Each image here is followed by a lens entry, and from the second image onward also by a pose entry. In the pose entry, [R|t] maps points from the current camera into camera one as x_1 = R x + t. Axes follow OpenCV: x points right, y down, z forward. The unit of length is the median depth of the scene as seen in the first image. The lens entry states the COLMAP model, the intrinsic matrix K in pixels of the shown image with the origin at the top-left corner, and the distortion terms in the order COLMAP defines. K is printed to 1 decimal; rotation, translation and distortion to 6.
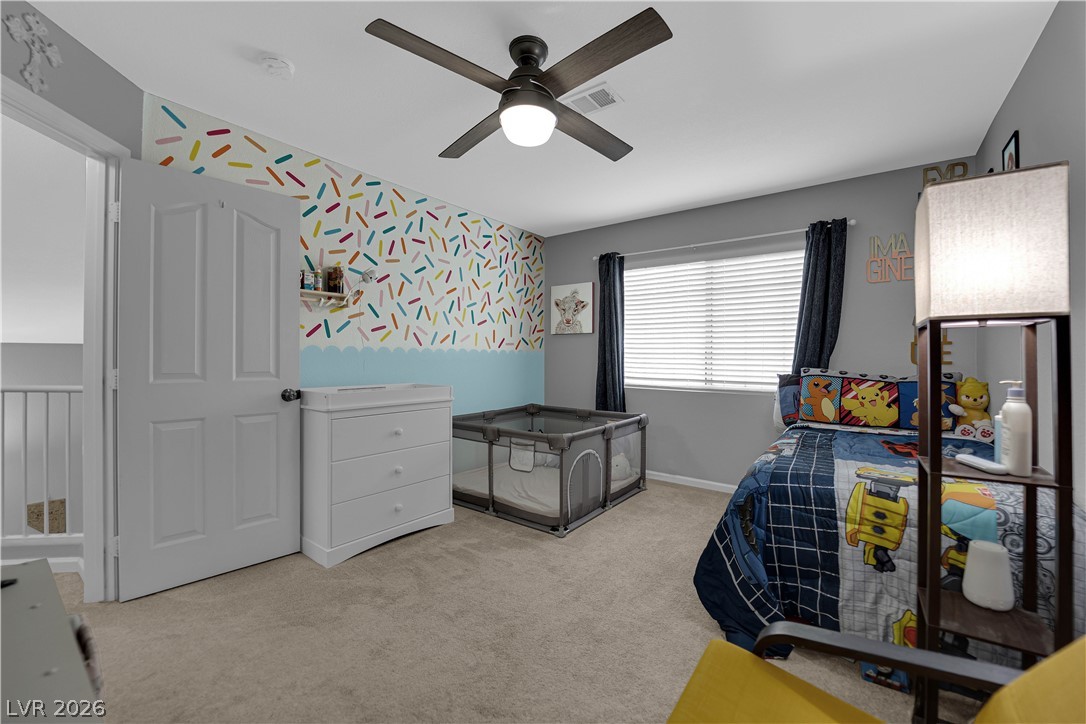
lens RADIAL K [[432.9, 0, 546.1], [0, 432.9, 357.4], [0, 0, 1]] dist [-0.015584, -0.000724]
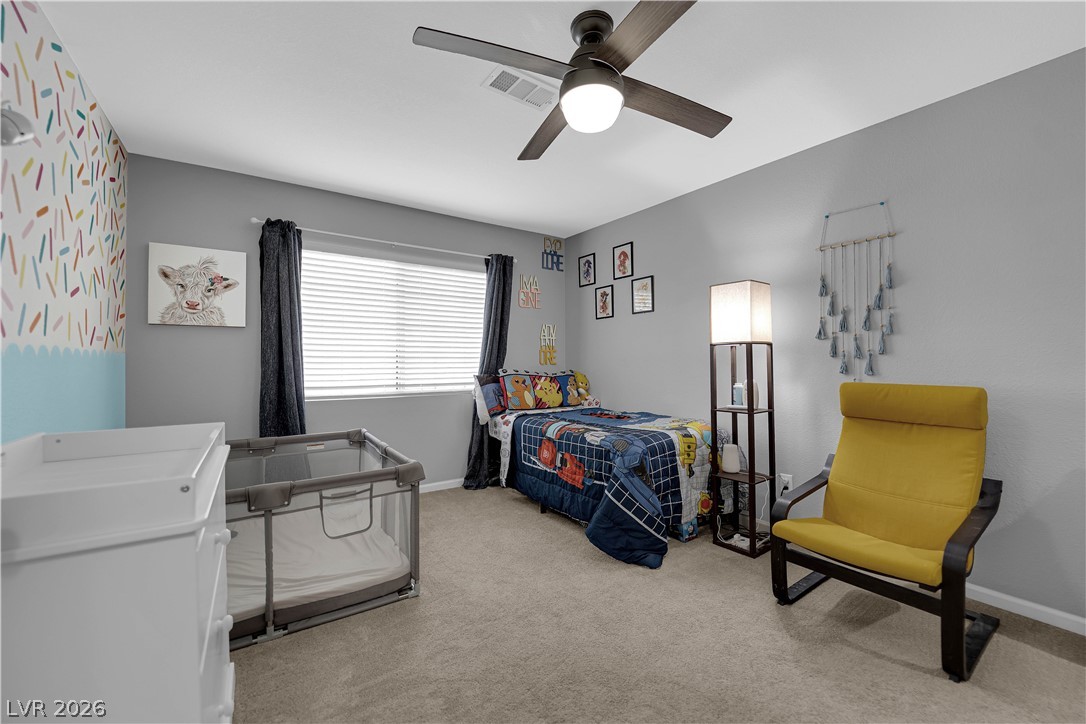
lens RADIAL K [[432.9, 0, 546.1], [0, 432.9, 357.4], [0, 0, 1]] dist [-0.015584, -0.000724]
pose [[0.316843, 0.000383, 0.948478, -0.543416], [0.006628, 0.999975, -0.002618, -0.004892], [-0.948455, 0.007116, 0.316832, 0.466555]]
